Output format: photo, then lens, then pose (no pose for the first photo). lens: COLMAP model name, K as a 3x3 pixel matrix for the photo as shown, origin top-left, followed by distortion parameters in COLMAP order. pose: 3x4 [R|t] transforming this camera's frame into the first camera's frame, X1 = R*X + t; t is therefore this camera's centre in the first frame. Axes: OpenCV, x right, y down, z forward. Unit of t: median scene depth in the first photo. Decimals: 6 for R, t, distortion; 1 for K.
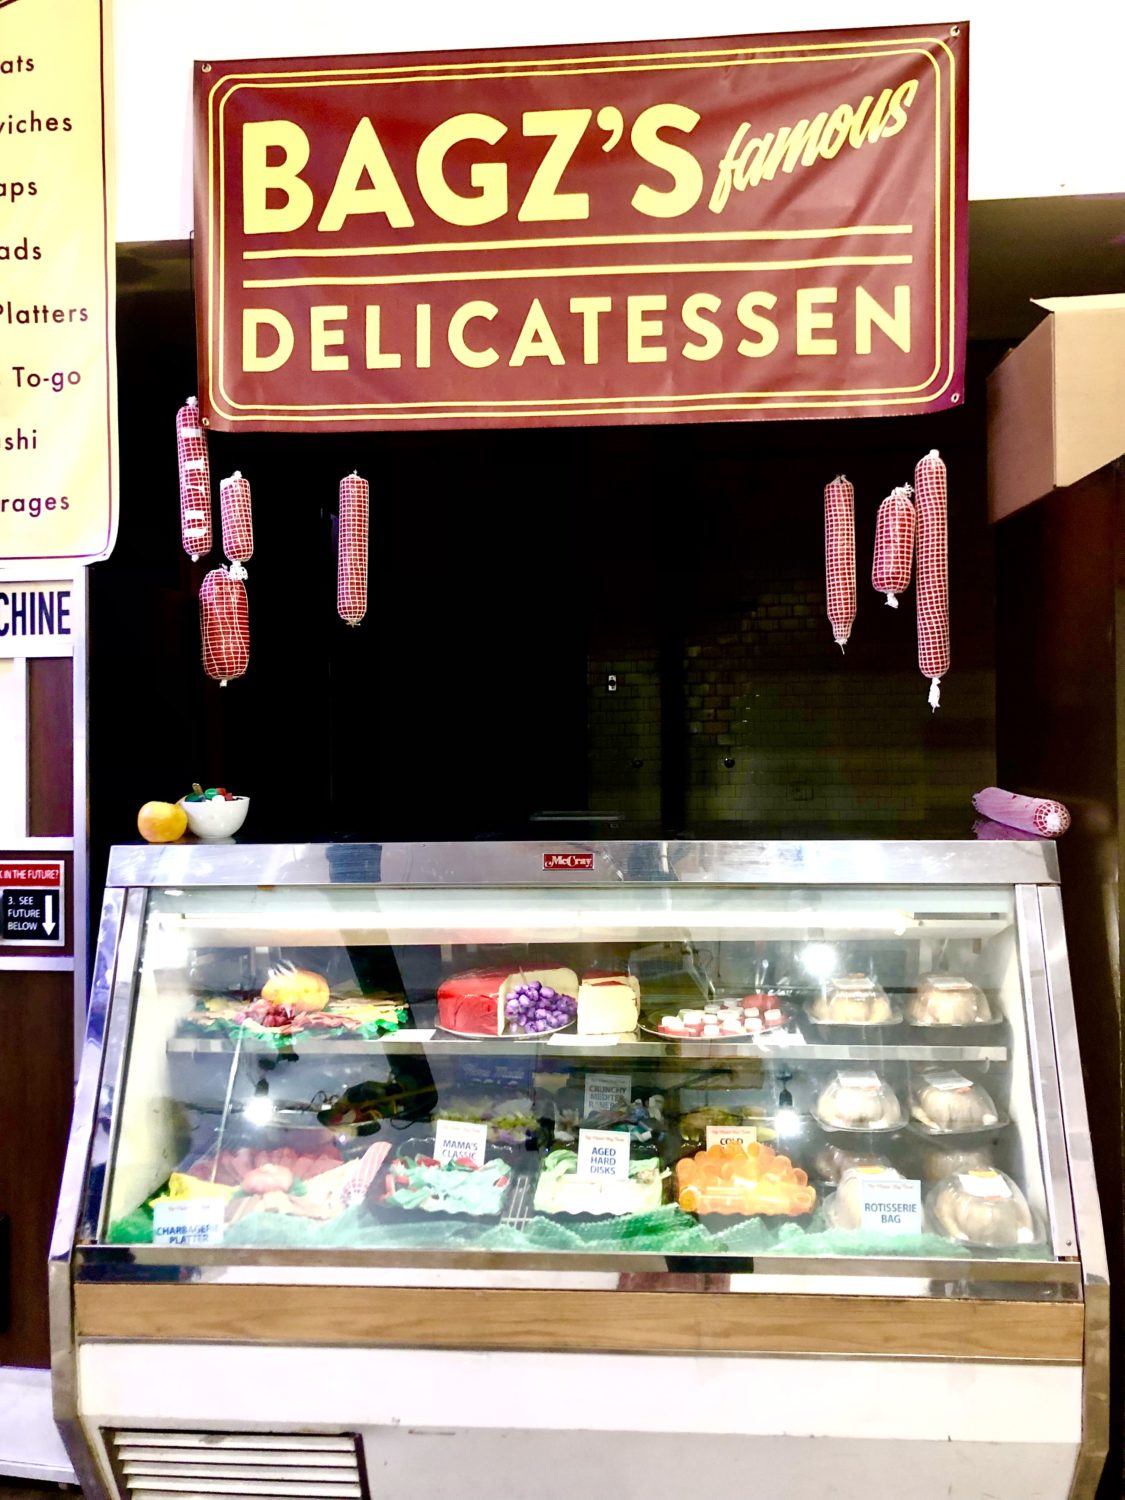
lens RADIAL K [[1247.3, 0, 562.5], [0, 1247.3, 750.0], [0, 0, 1]] dist [0.040528, -0.004335]
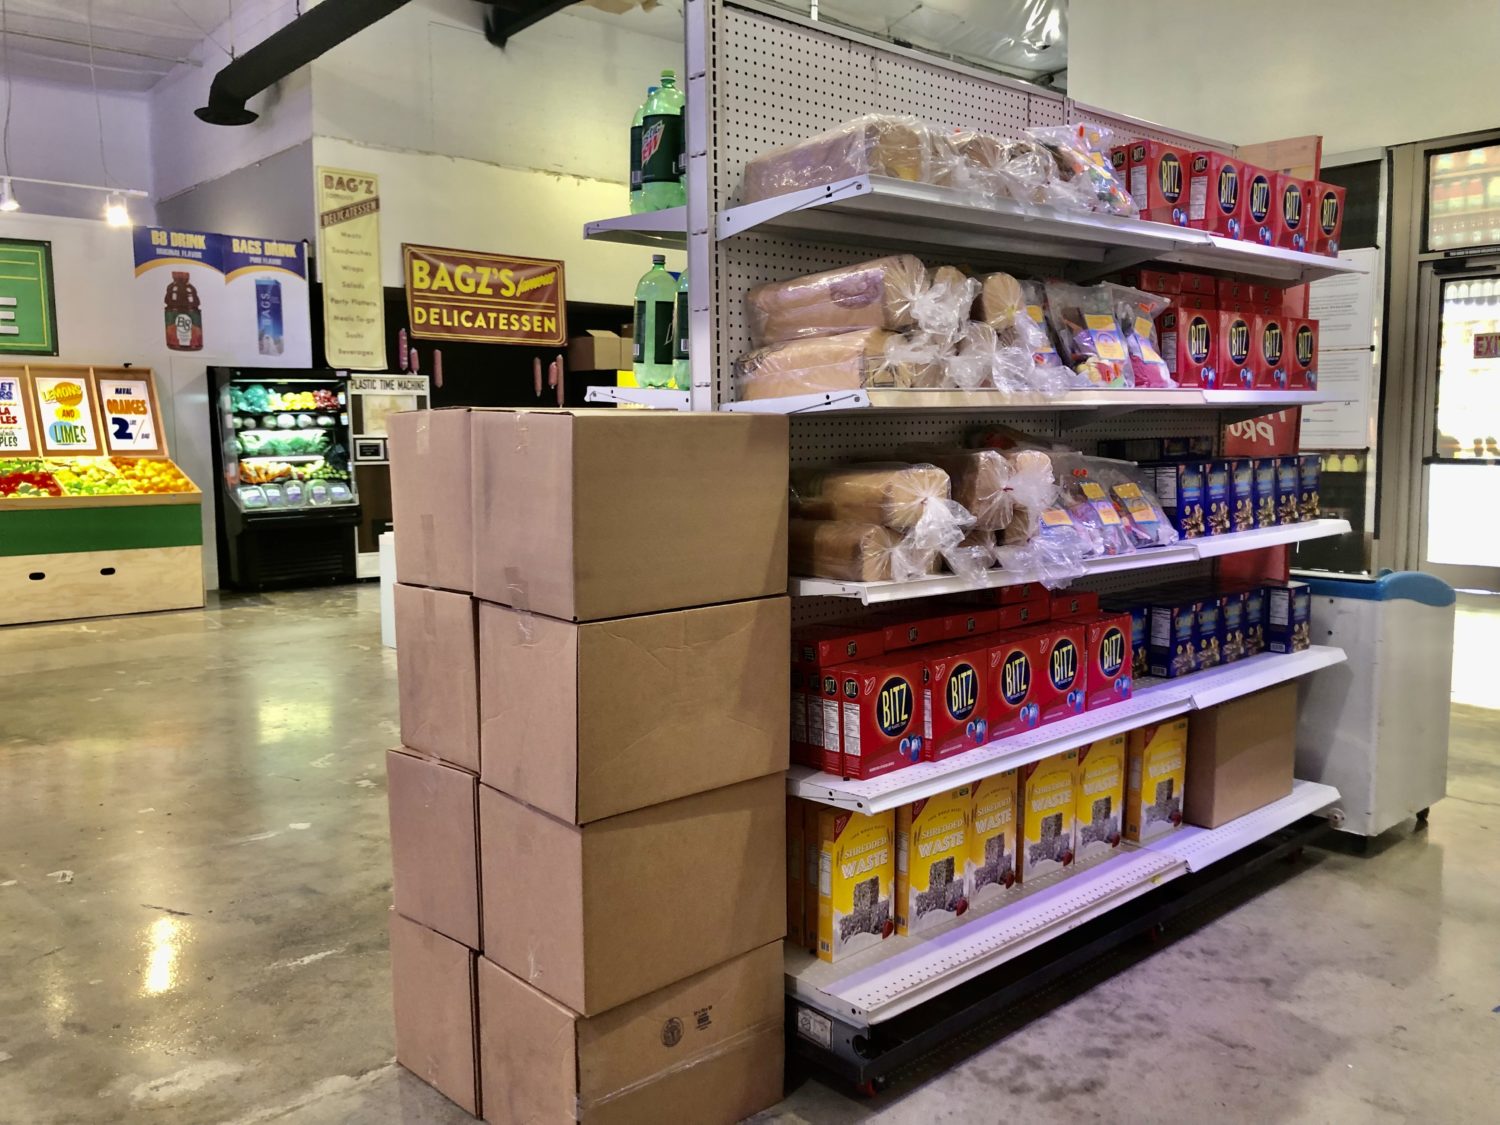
lens RADIAL K [[1247.3, 0, 750.0], [0, 1247.3, 562.5], [0, 0, 1]] dist [0.040528, -0.004335]
pose [[0.690026, -0.065745, 0.720792, -2.474480], [-0.000059, 0.995861, 0.090891, 0.095769], [-0.723784, -0.062760, 0.687166, -2.587868]]
